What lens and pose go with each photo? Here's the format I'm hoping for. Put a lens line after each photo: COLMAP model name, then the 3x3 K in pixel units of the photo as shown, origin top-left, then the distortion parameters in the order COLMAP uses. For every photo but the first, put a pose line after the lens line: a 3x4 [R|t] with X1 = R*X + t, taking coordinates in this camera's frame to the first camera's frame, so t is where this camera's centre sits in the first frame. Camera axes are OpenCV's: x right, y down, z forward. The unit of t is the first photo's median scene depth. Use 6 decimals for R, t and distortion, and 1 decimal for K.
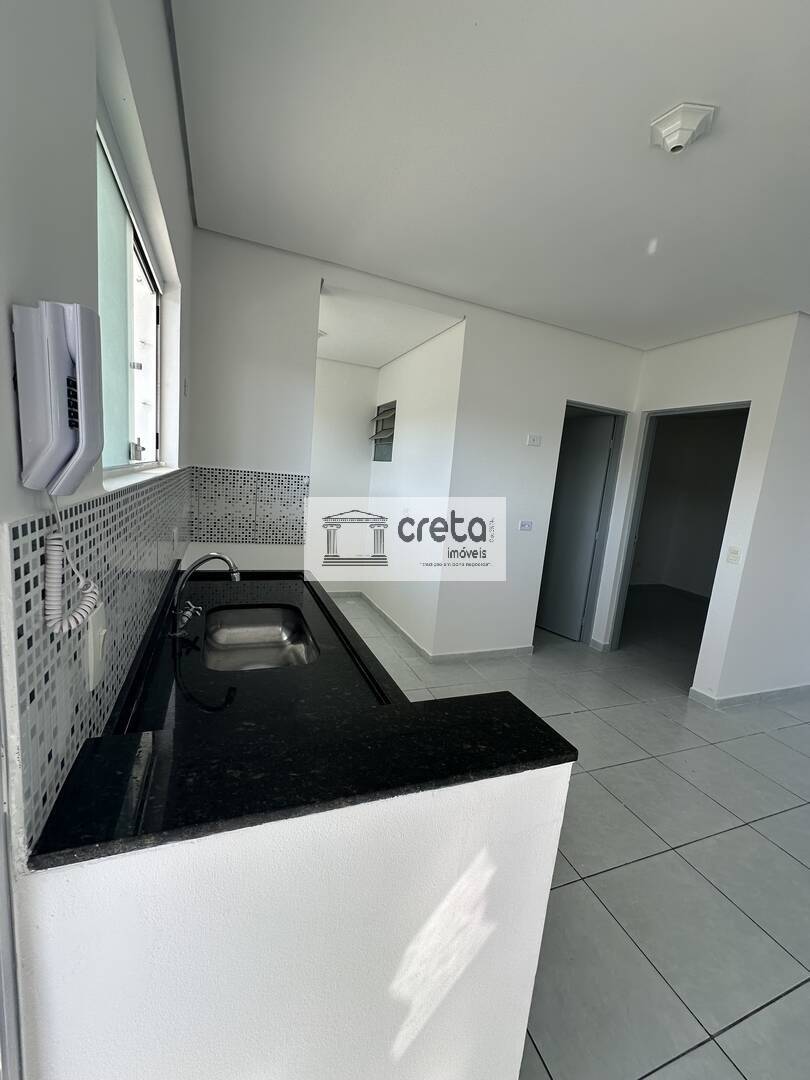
lens RADIAL K [[429.9, 0, 405.9], [0, 429.9, 539.9], [0, 0, 1]] dist [-0.002200, 0.000028]
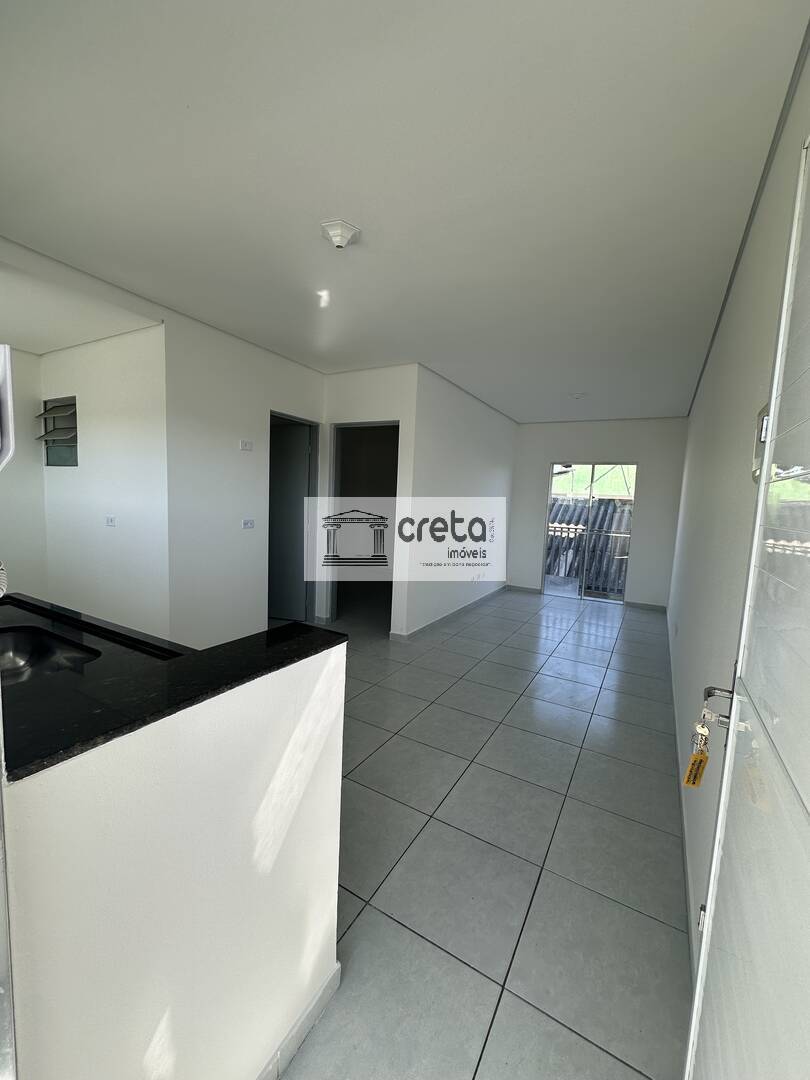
lens RADIAL K [[429.9, 0, 405.9], [0, 429.9, 539.9], [0, 0, 1]] dist [-0.002200, 0.000028]
pose [[0.780478, -0.116255, 0.614279, -0.089055], [0.121871, 0.992001, 0.032896, 0.021414], [-0.613190, 0.049189, 0.788403, -0.103007]]
